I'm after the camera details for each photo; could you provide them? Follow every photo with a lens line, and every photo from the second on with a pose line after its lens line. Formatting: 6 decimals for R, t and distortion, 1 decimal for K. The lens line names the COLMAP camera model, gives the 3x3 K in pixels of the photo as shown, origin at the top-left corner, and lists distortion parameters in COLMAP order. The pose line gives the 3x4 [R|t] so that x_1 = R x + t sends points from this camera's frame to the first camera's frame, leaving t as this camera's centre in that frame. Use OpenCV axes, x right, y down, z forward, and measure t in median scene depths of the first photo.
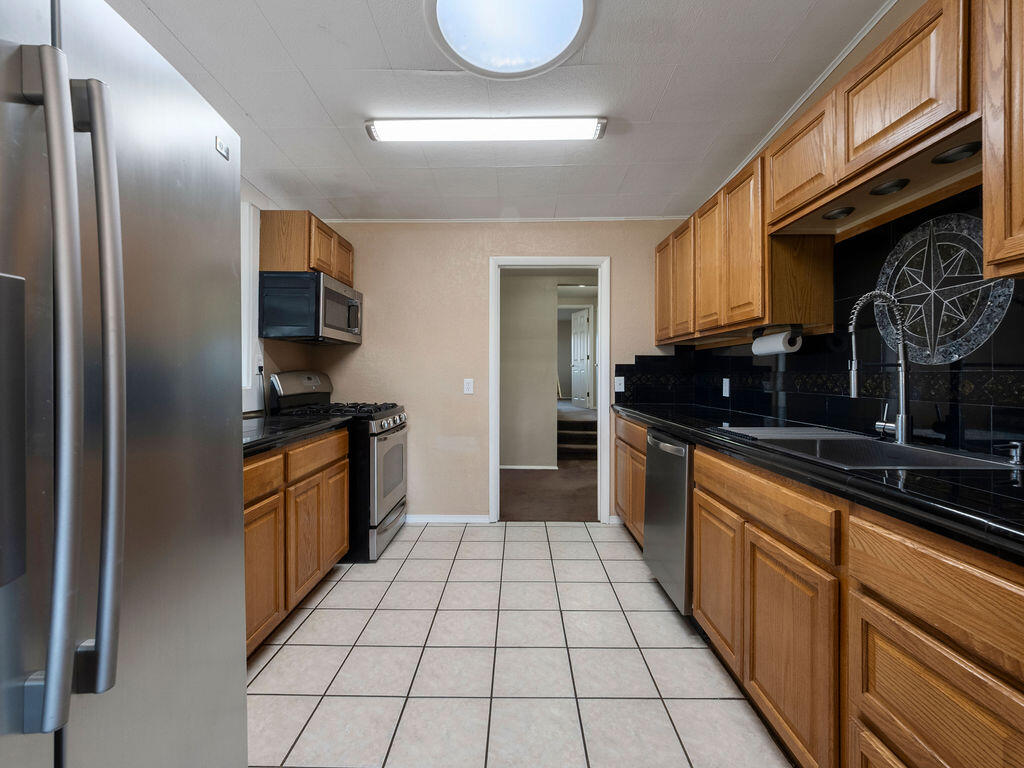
lens RADIAL K [[461.7, 0, 517.4], [0, 461.7, 373.8], [0, 0, 1]] dist [-0.005259, -0.001203]
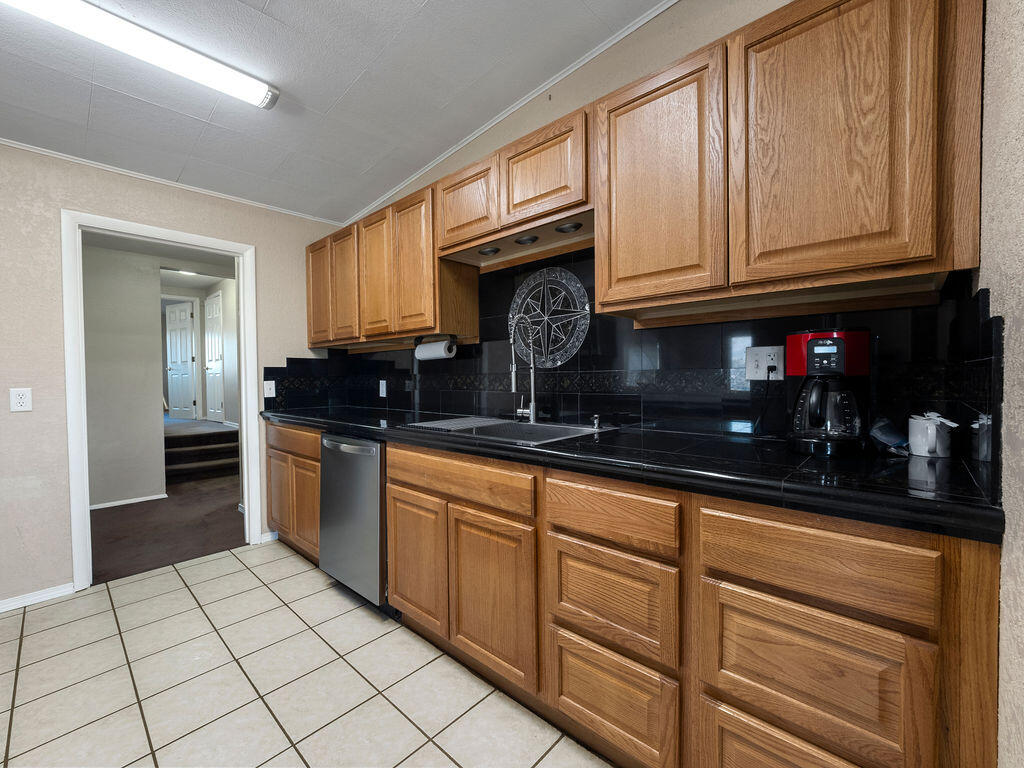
lens RADIAL K [[431.2, 0, 512.5], [0, 431.2, 386.0], [0, 0, 1]] dist [0.002520, -0.000056]
pose [[0.674581, -0.027938, 0.737672, -0.149856], [0.012587, 0.999574, 0.026347, 0.000255], [-0.738093, -0.008488, 0.674645, 0.115176]]
